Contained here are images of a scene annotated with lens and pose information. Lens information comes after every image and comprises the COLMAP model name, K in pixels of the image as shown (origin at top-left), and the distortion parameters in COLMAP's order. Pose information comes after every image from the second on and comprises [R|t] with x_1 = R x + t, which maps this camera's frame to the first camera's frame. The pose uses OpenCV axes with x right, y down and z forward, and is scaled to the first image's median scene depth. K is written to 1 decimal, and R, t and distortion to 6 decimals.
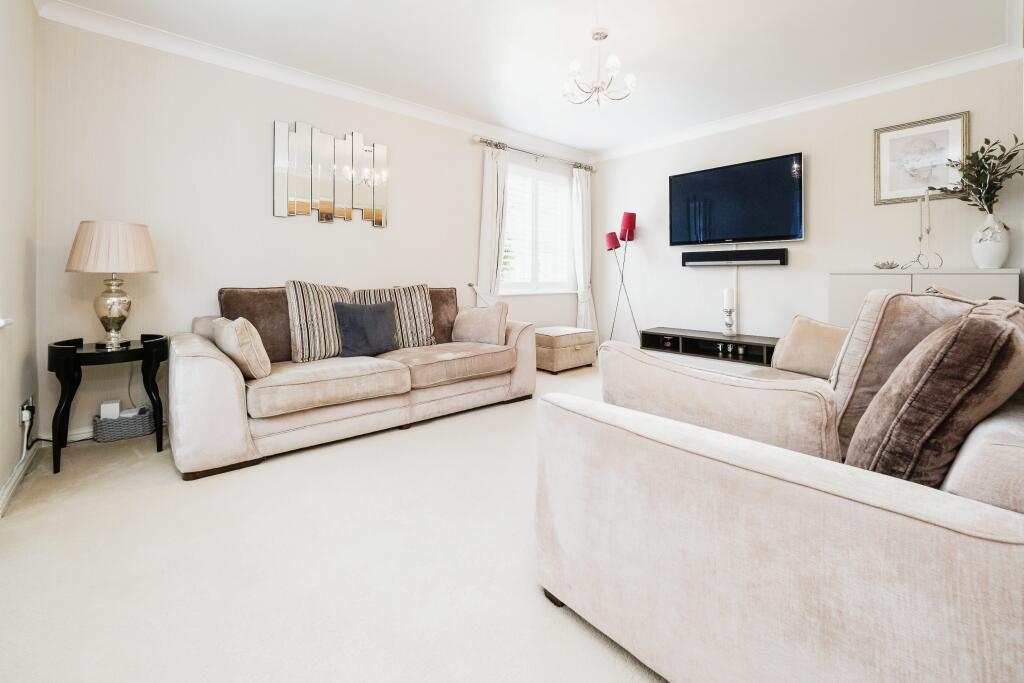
lens RADIAL K [[432.4, 0, 513.9], [0, 432.4, 274.1], [0, 0, 1]] dist [-0.000601, -0.000142]
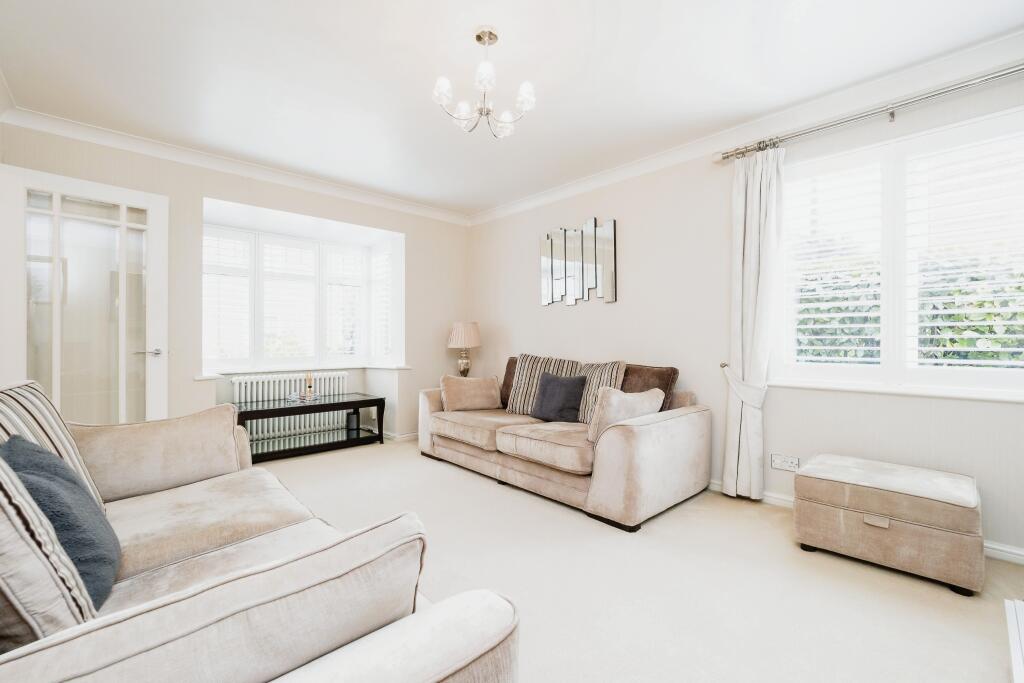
lens RADIAL K [[443.6, 0, 510.1], [0, 443.6, 328.5], [0, 0, 1]] dist [0.000162, -0.000265]
pose [[0.034991, -0.023802, -0.999104, 0.685984], [0.012453, 0.999649, -0.023379, -0.024696], [0.999310, -0.011623, 0.035275, 0.703349]]
